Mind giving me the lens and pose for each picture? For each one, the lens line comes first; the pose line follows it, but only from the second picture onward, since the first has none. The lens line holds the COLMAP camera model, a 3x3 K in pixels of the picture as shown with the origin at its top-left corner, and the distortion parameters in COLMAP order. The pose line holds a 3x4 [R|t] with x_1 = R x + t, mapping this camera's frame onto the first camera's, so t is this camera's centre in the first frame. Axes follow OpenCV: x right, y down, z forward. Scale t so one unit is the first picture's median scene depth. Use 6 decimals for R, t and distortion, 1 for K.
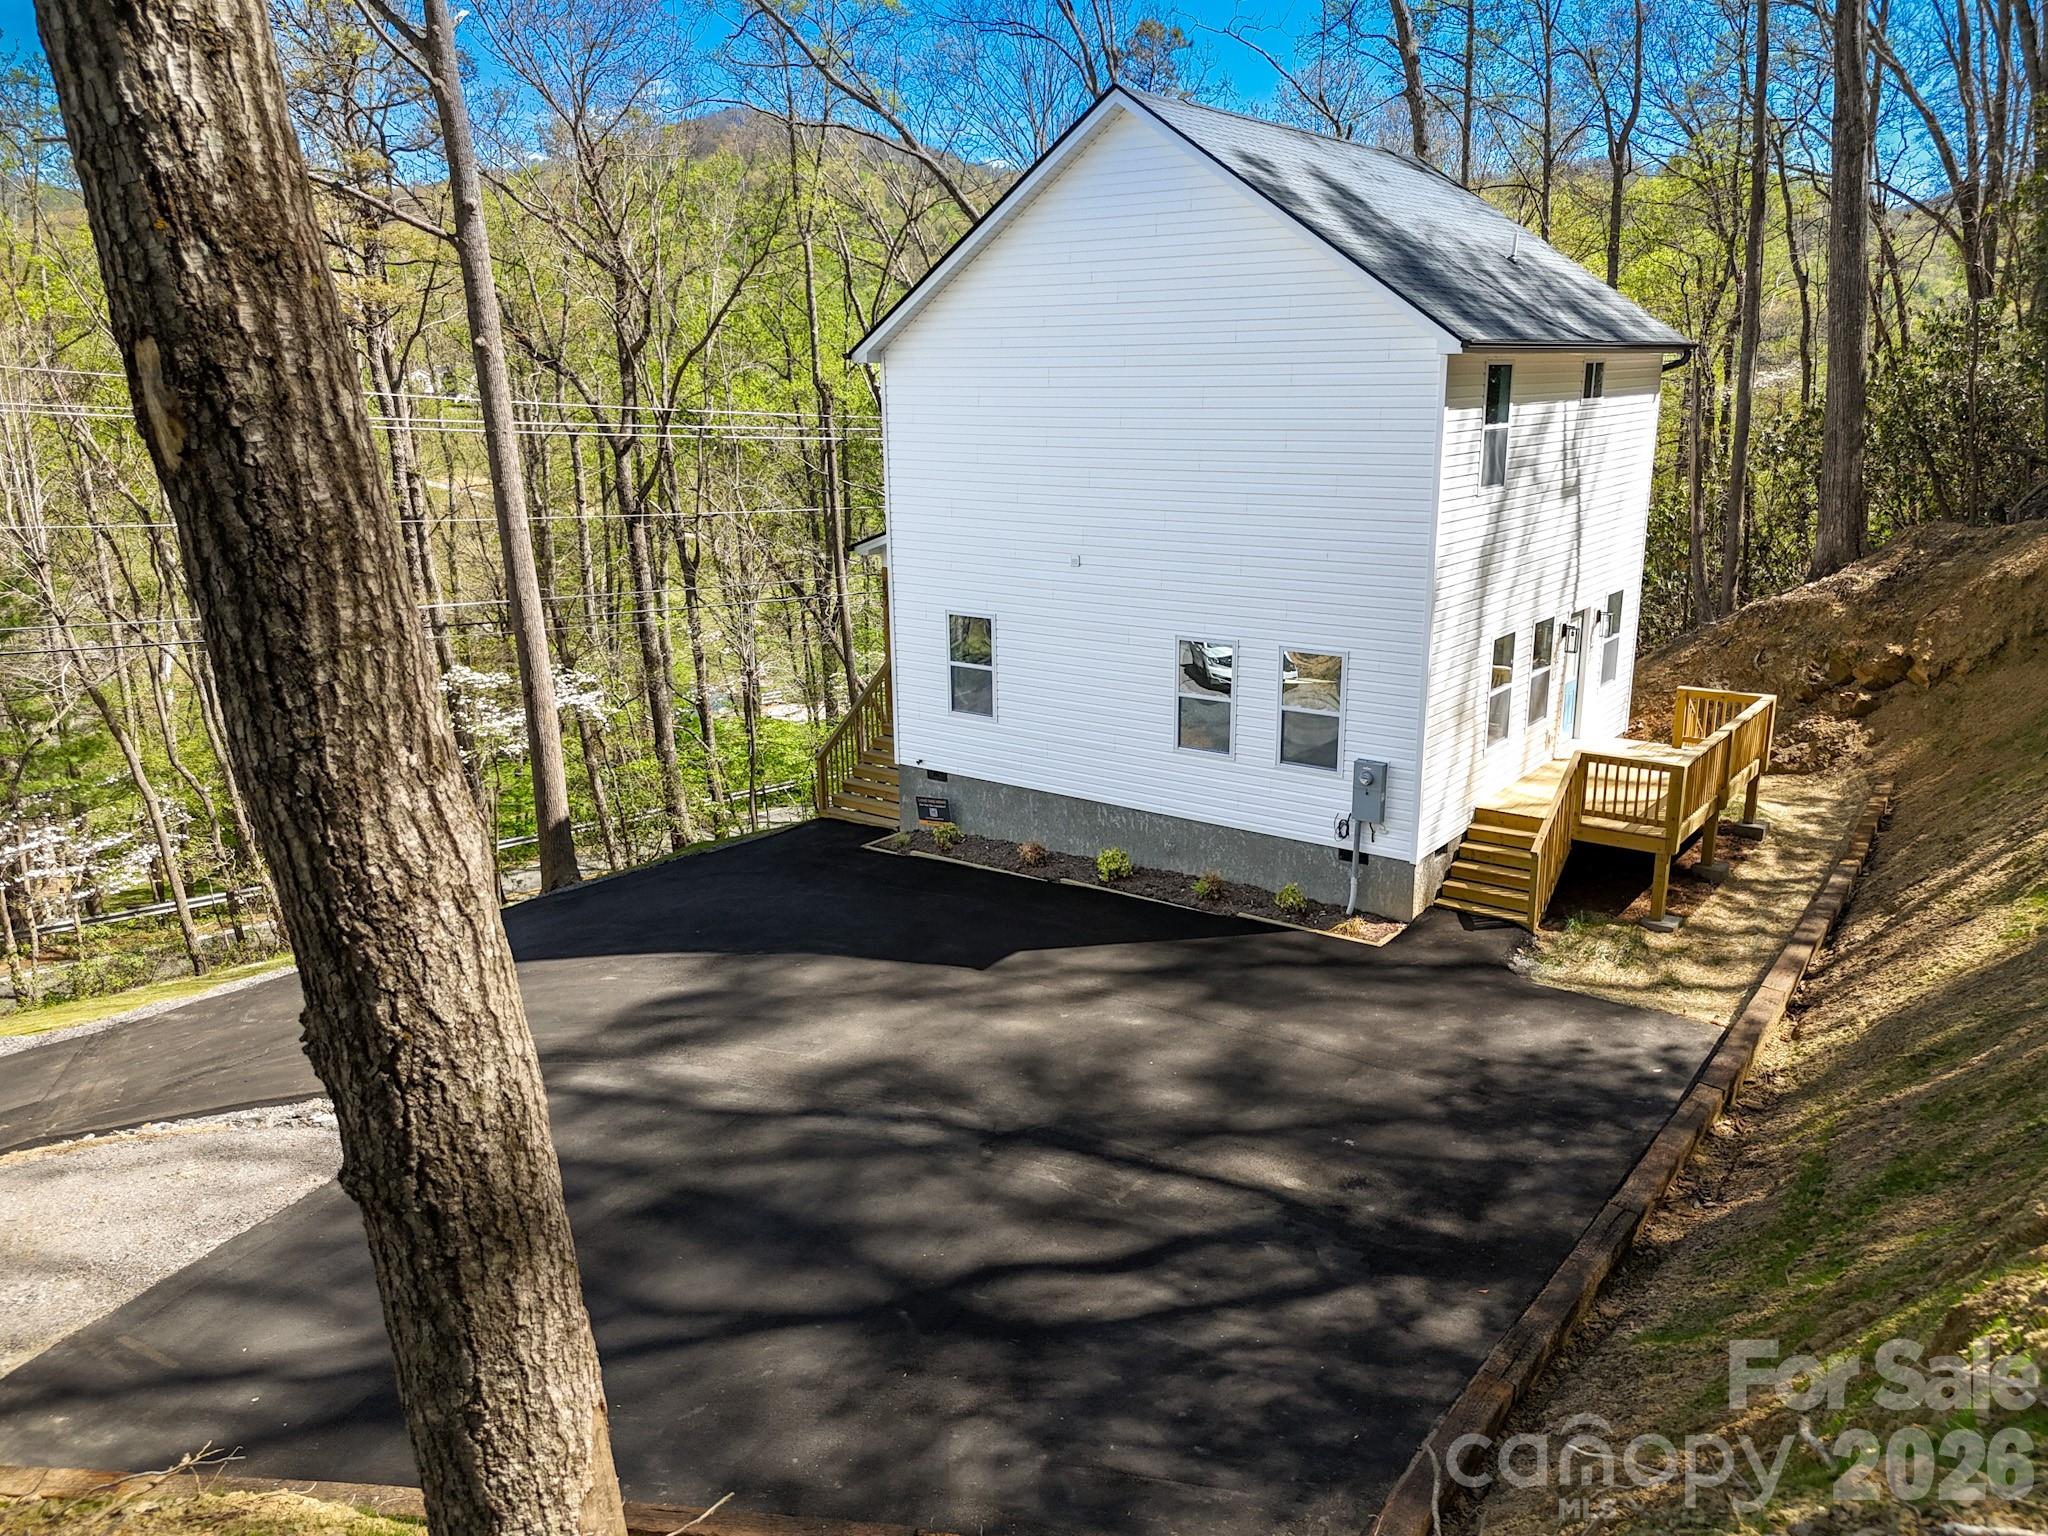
lens RADIAL K [[1416.1, 0, 1025.7], [0, 1416.1, 759.5], [0, 0, 1]] dist [0.000533, 0.000204]
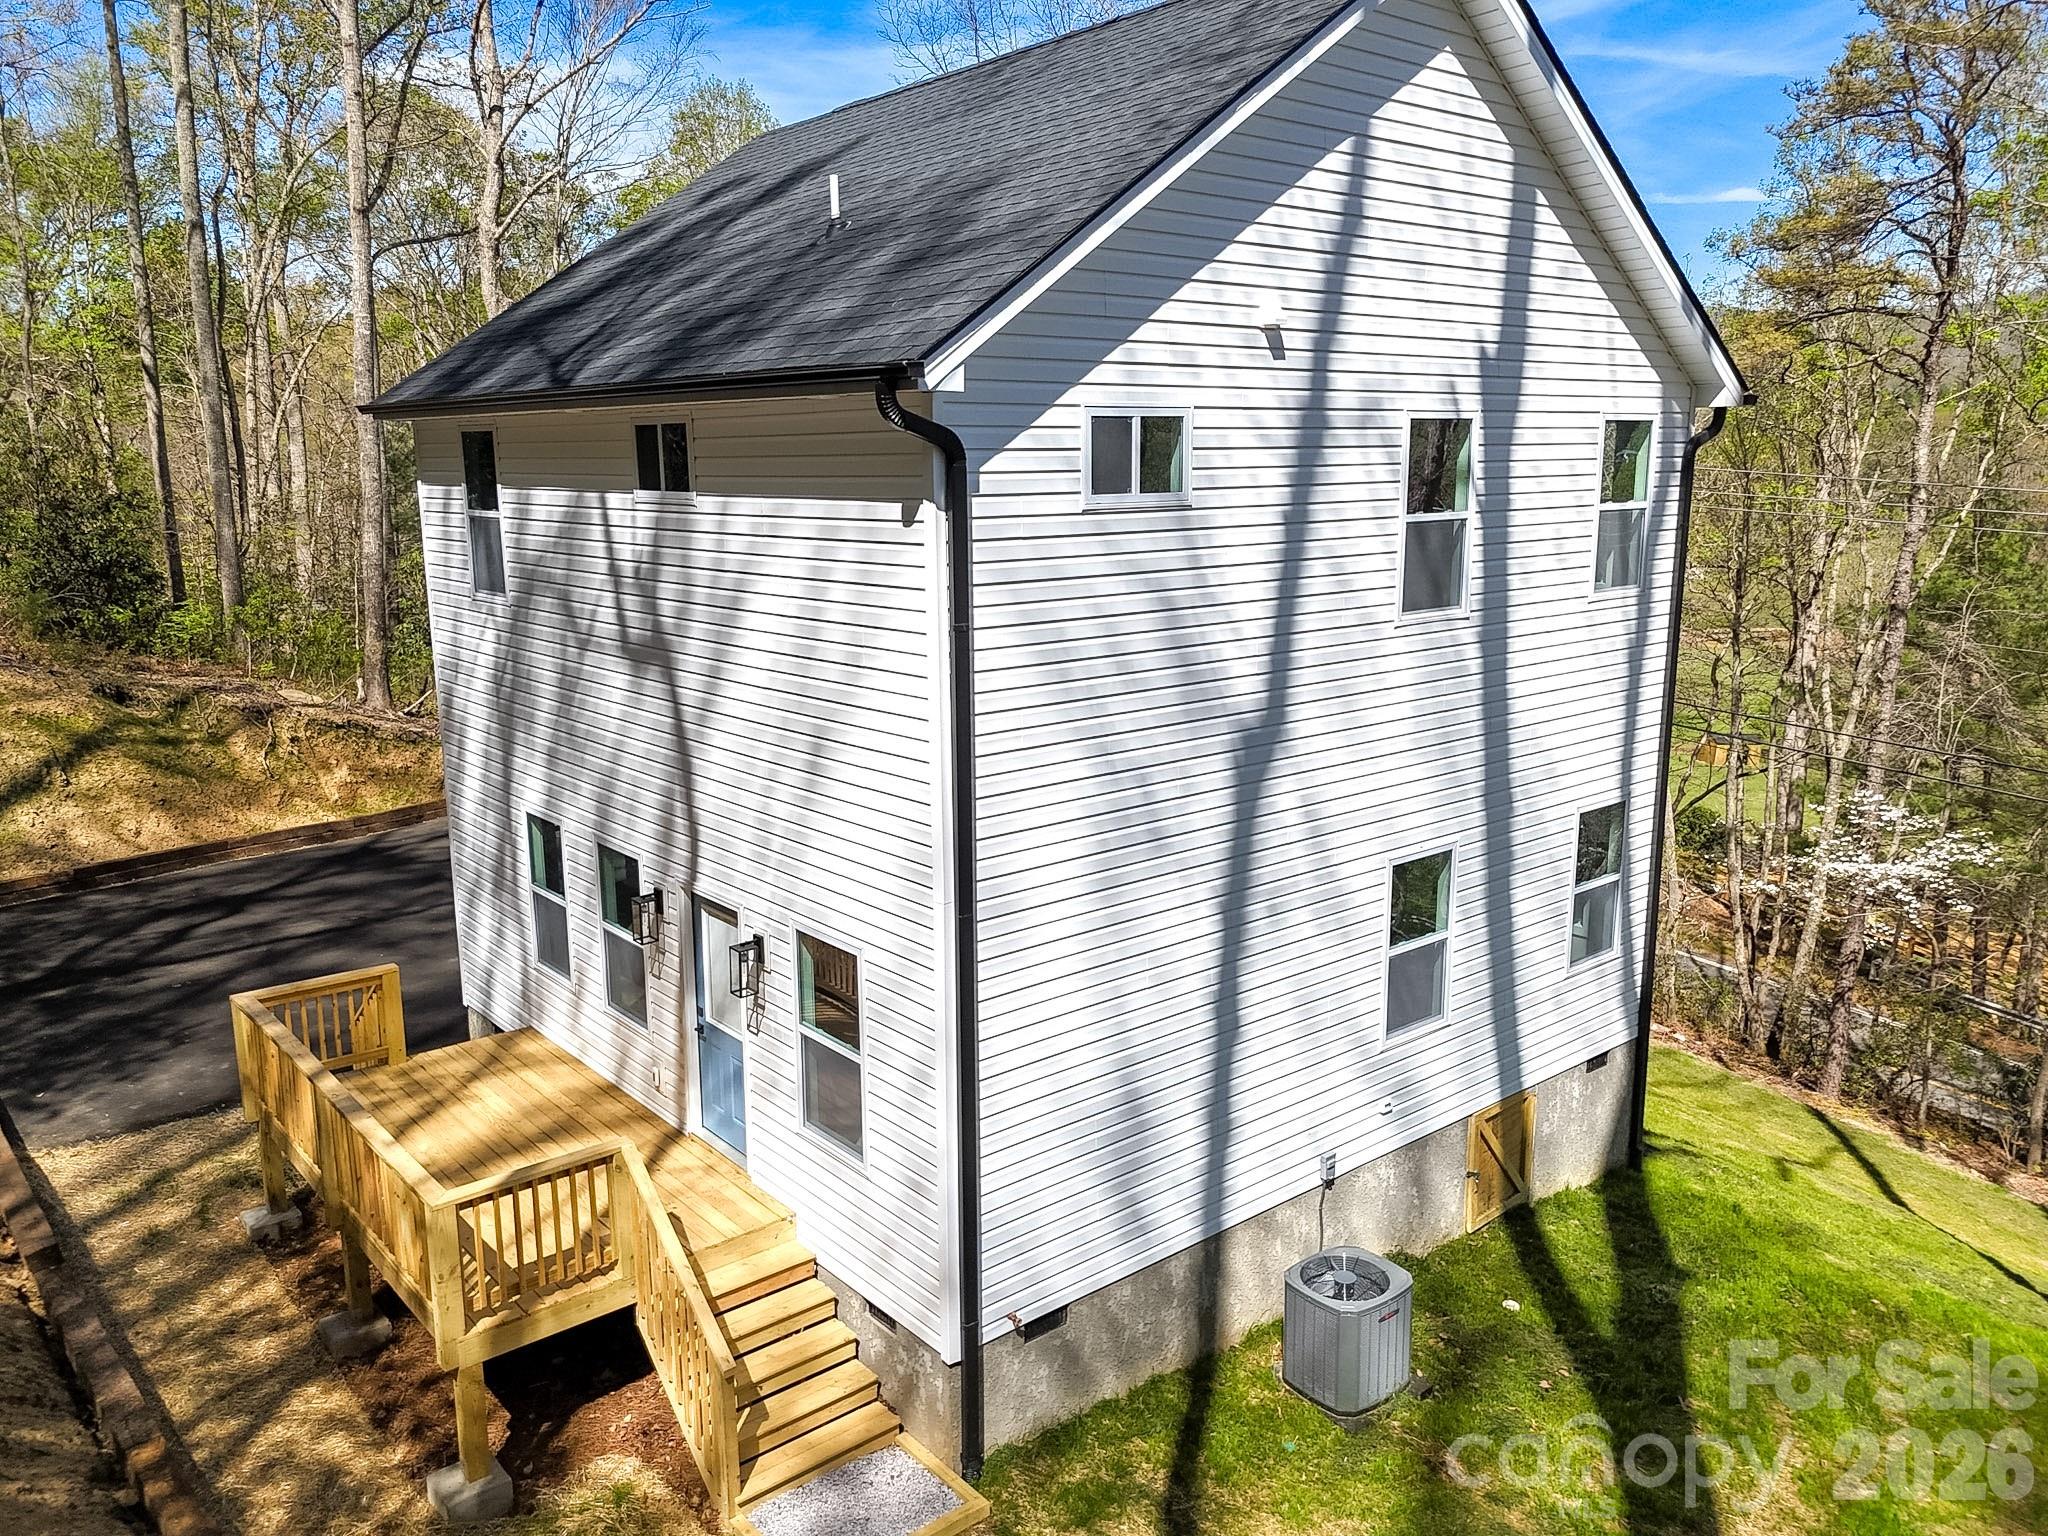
lens RADIAL K [[1541.8, 0, 1023.4], [0, 1541.8, 763.9], [0, 0, 1]] dist [0.004802, 0.000550]
pose [[-0.197592, 0.217714, -0.955802, 0.968861], [-0.252248, 0.930900, 0.264189, -0.358324], [0.947274, 0.293301, -0.129021, 1.273303]]
